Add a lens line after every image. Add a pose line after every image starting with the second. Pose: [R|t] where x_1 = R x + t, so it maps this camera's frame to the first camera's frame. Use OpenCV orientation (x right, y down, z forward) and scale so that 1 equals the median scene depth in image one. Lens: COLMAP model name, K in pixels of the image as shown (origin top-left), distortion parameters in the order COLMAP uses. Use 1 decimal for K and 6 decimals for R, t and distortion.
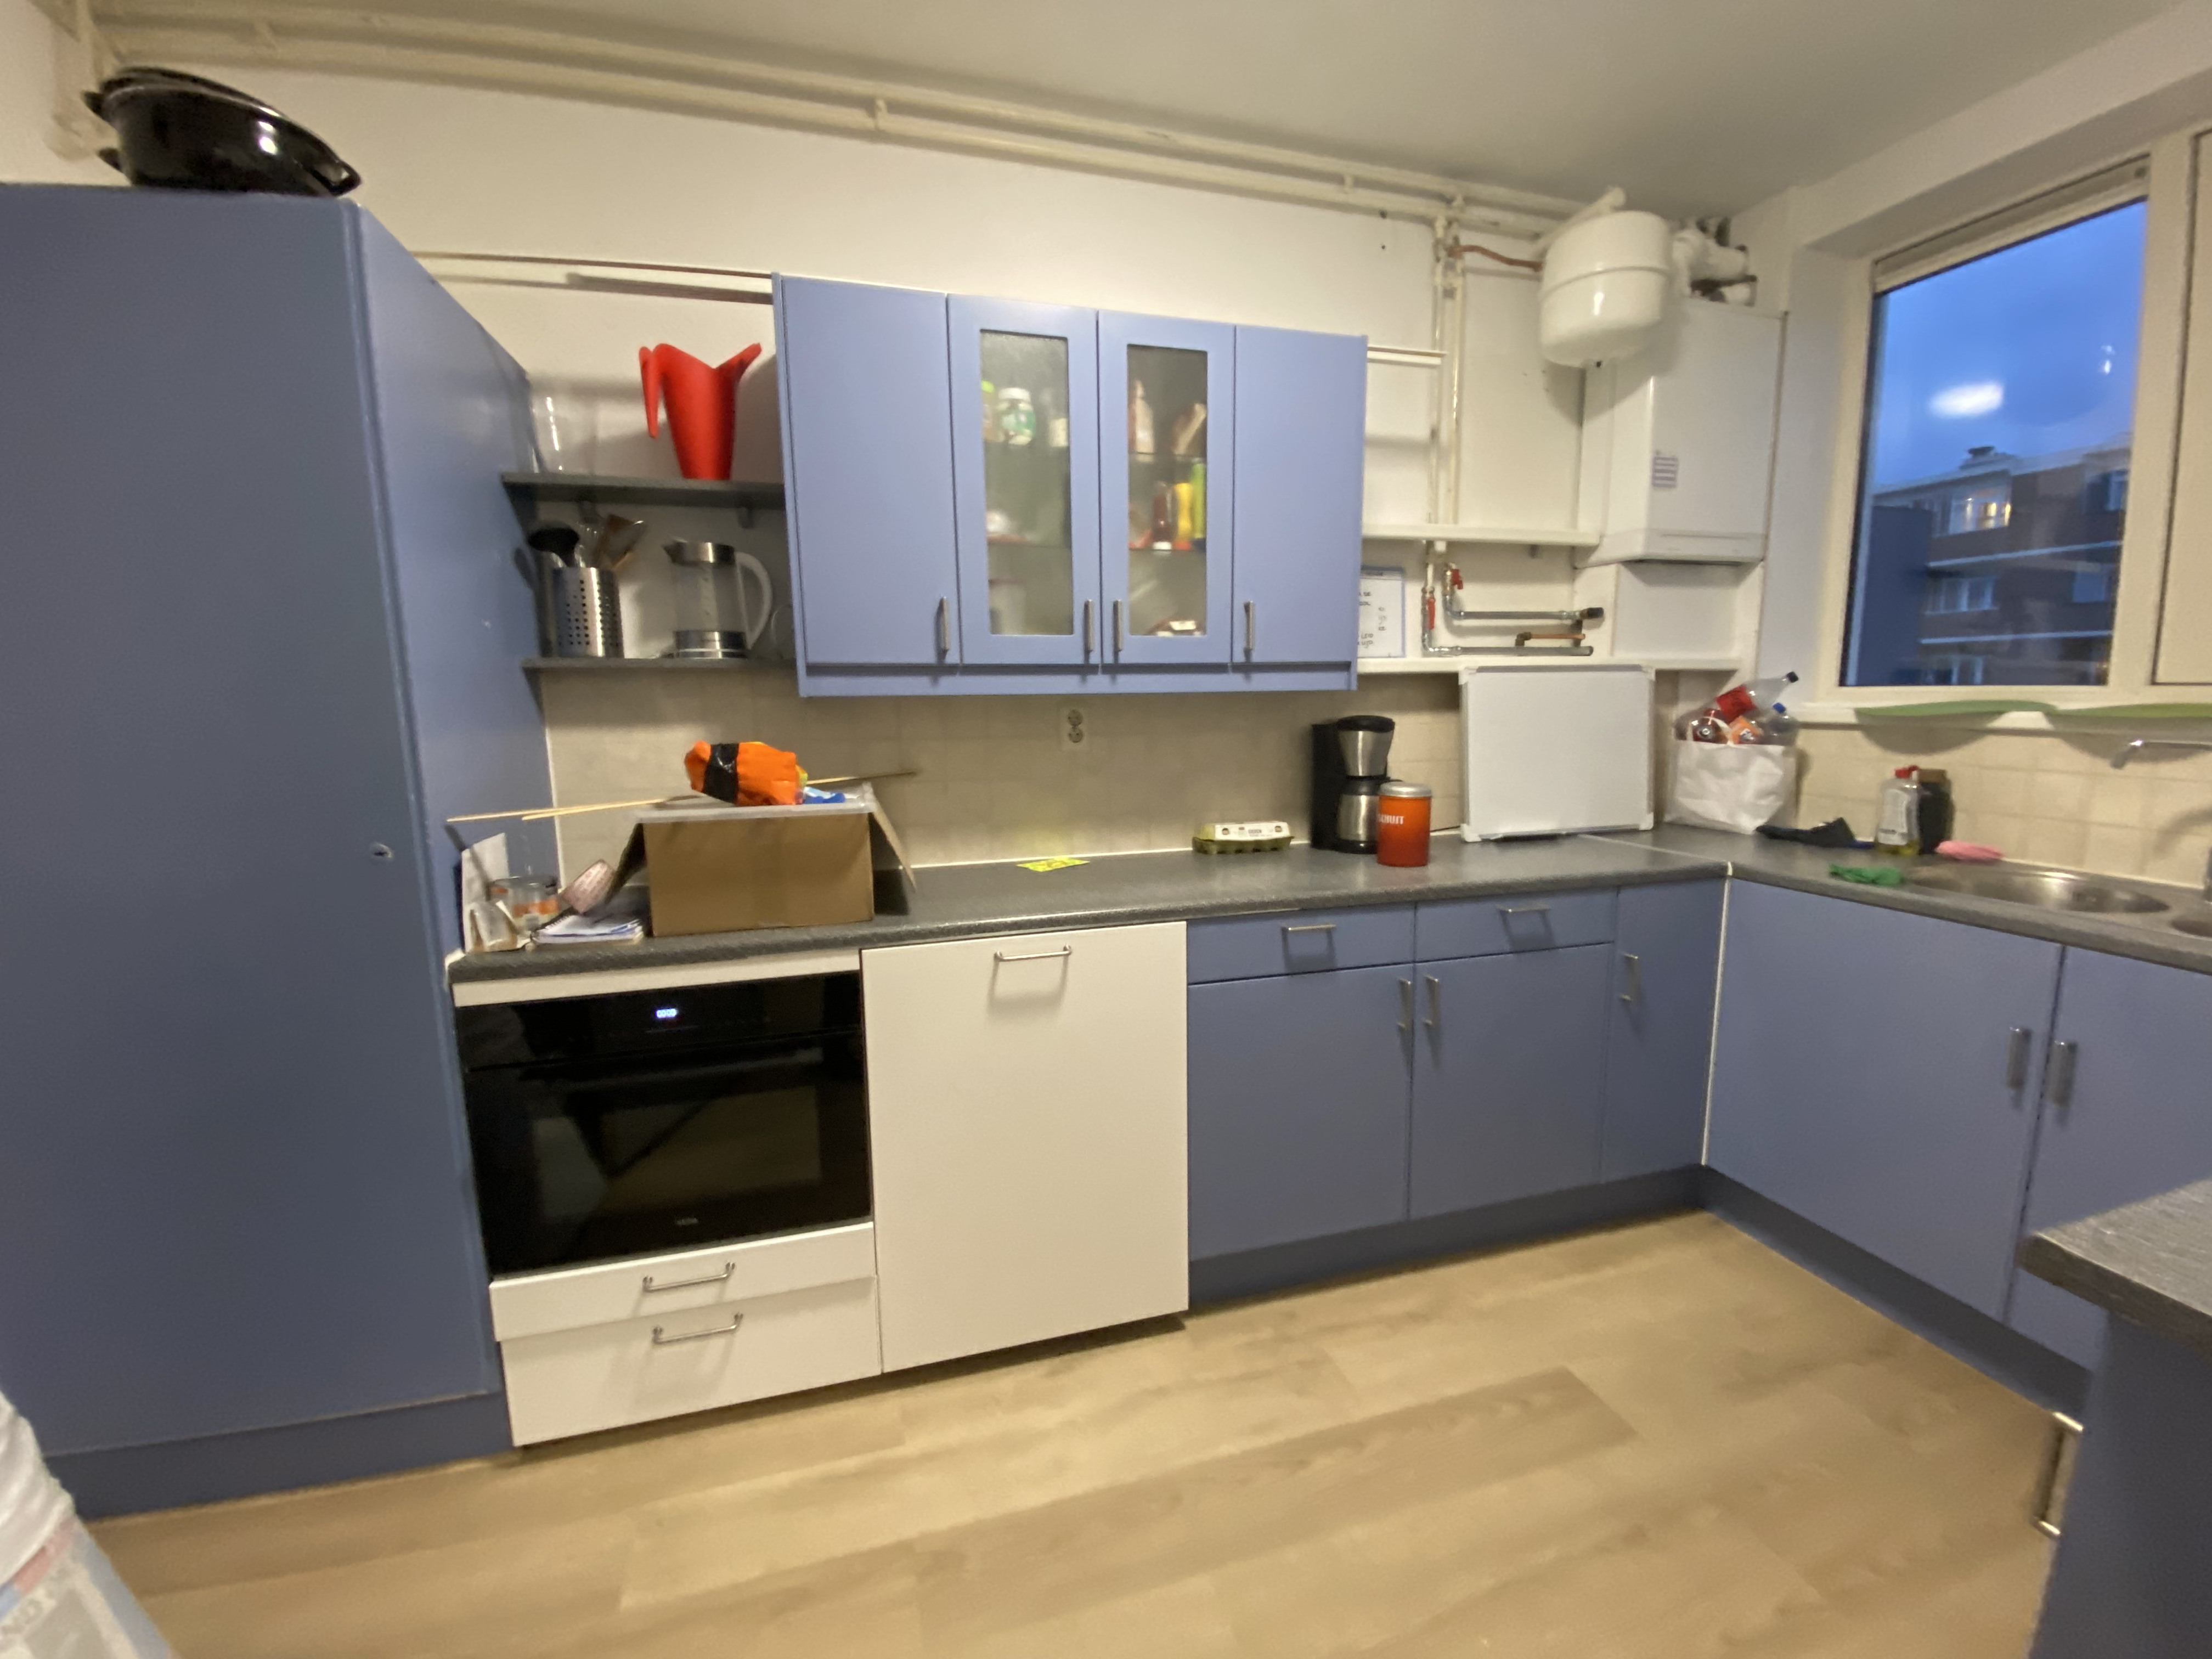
lens RADIAL K [[913.5, 0, 1106.0], [0, 913.5, 829.5], [0, 0, 1]] dist [0.032863, -0.029124]
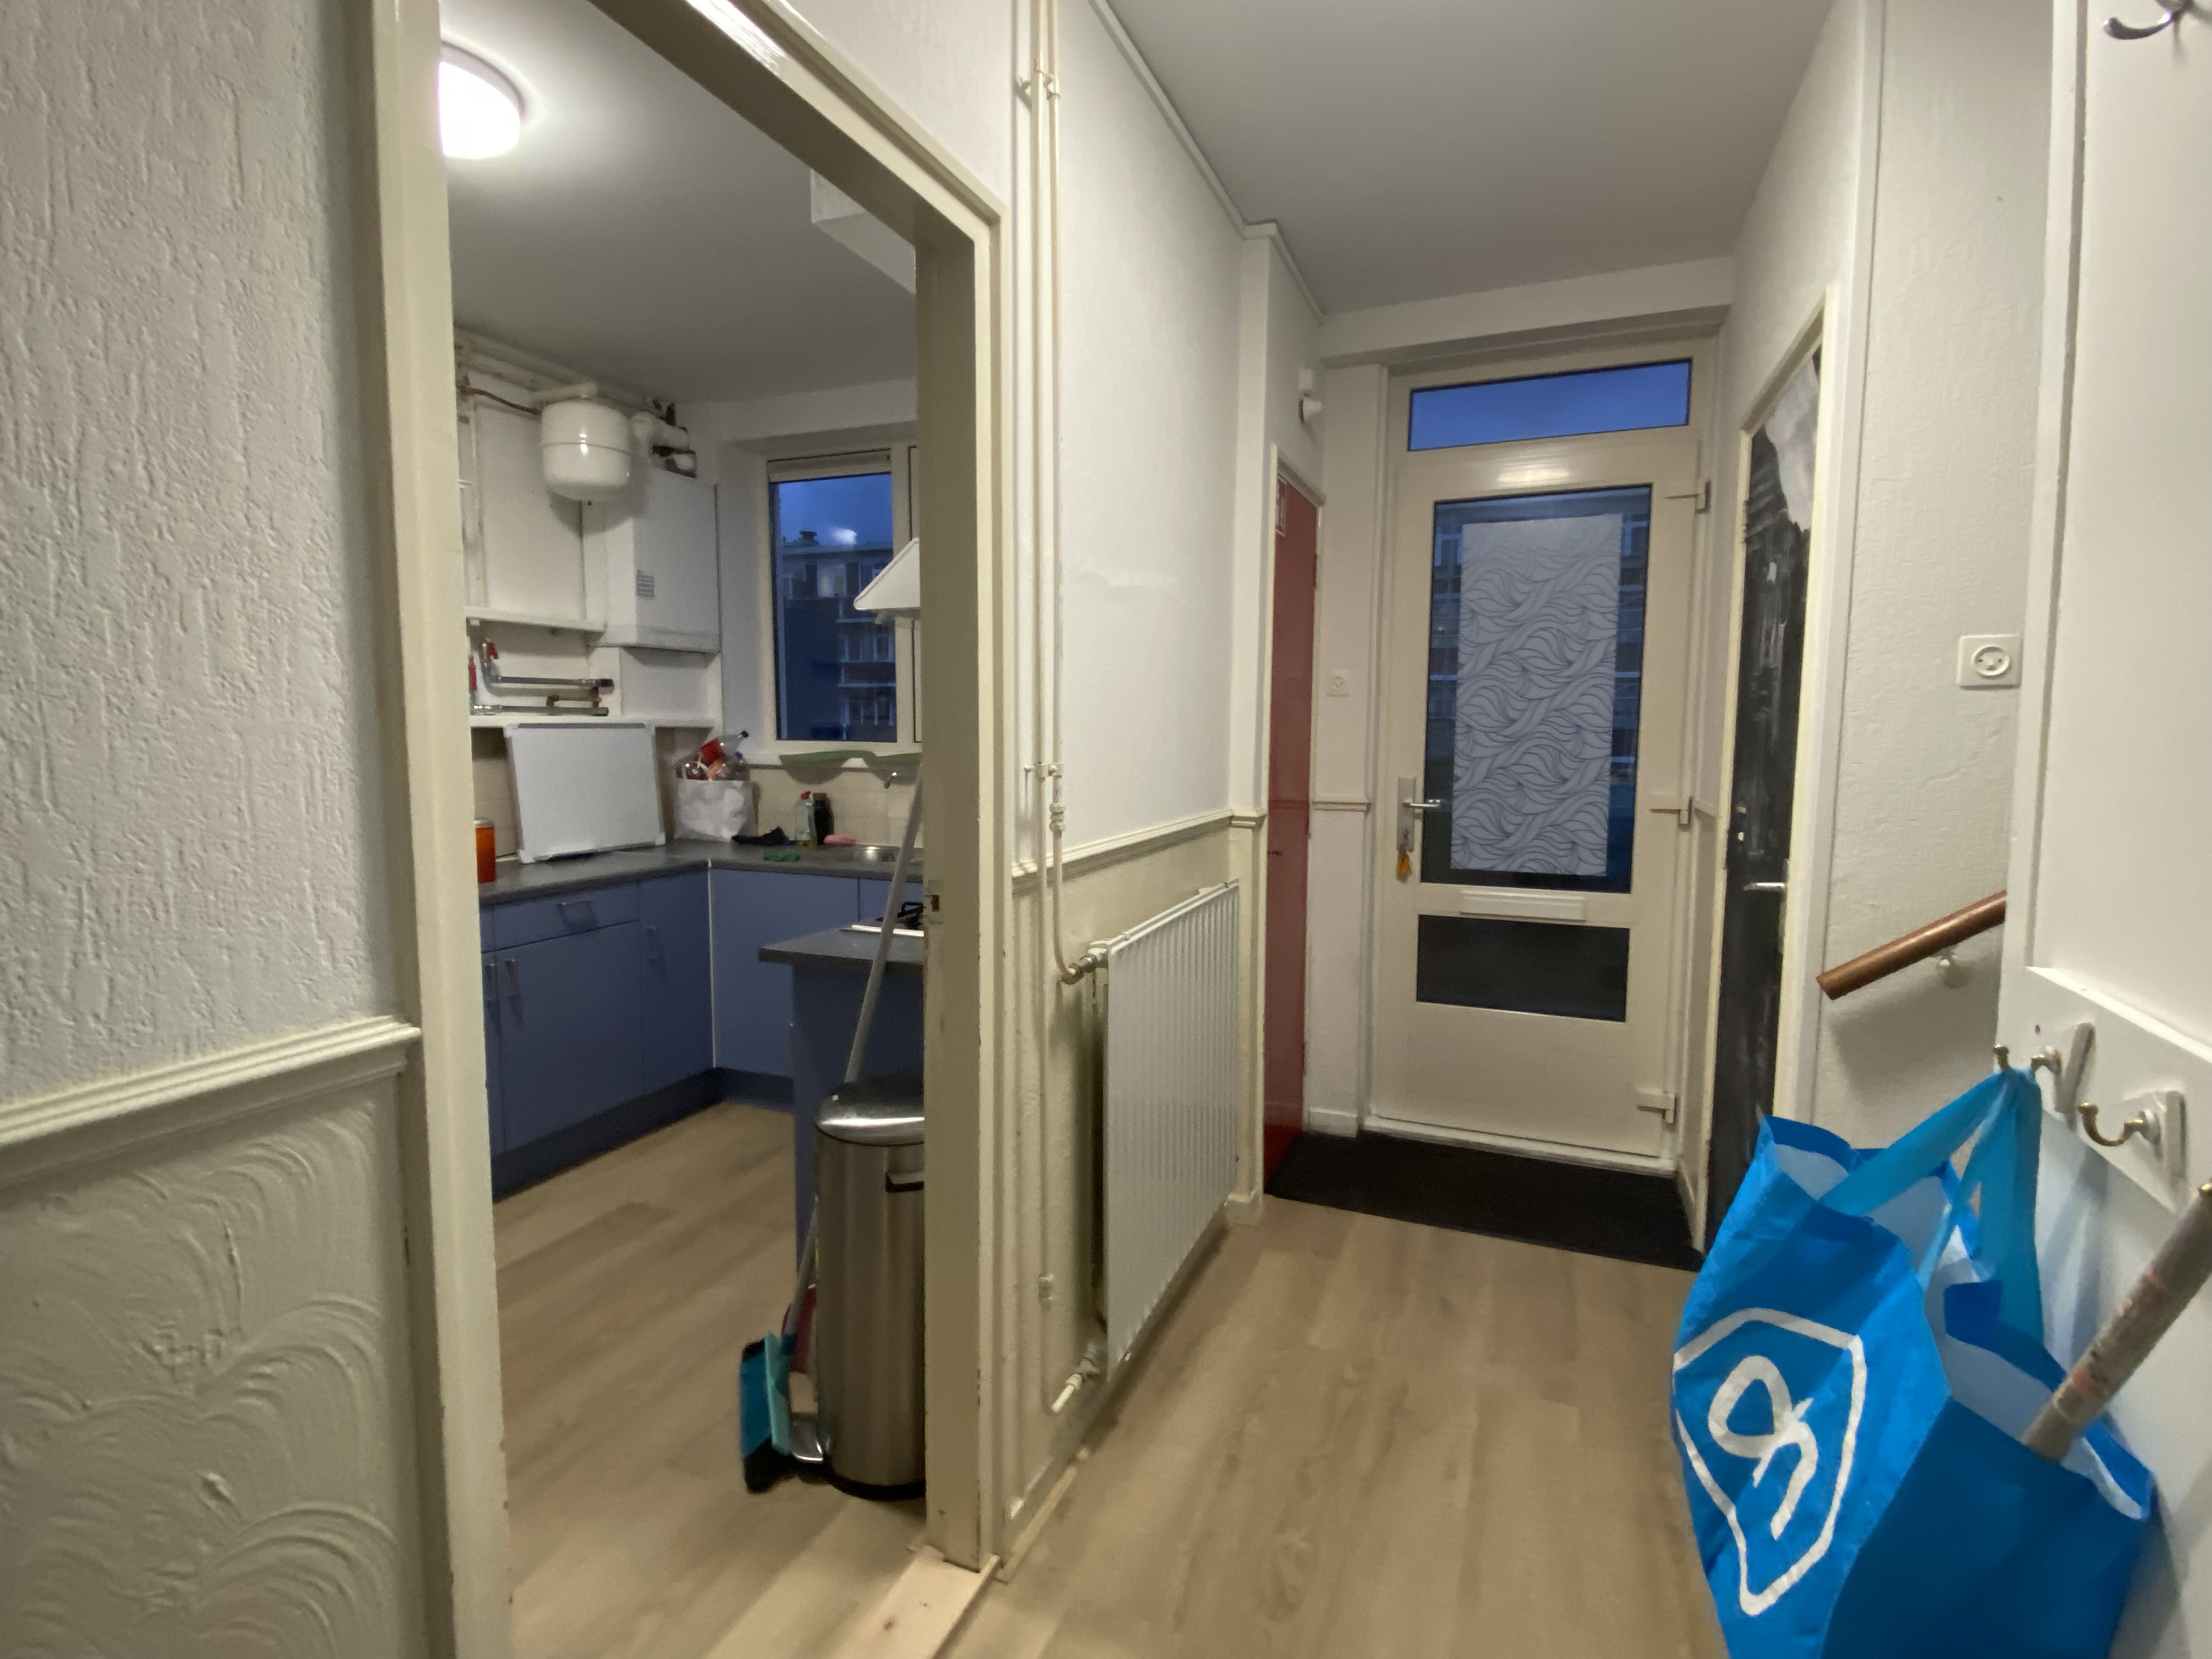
lens RADIAL K [[1072.7, 0, 1106.0], [0, 1072.7, 829.5], [0, 0, 1]] dist [0.062858, -0.089348]
pose [[0.626651, -0.059287, 0.777042, -0.241733], [0.099678, 0.995010, -0.004468, 0.051478], [-0.772899, 0.080254, 0.629433, -0.519101]]
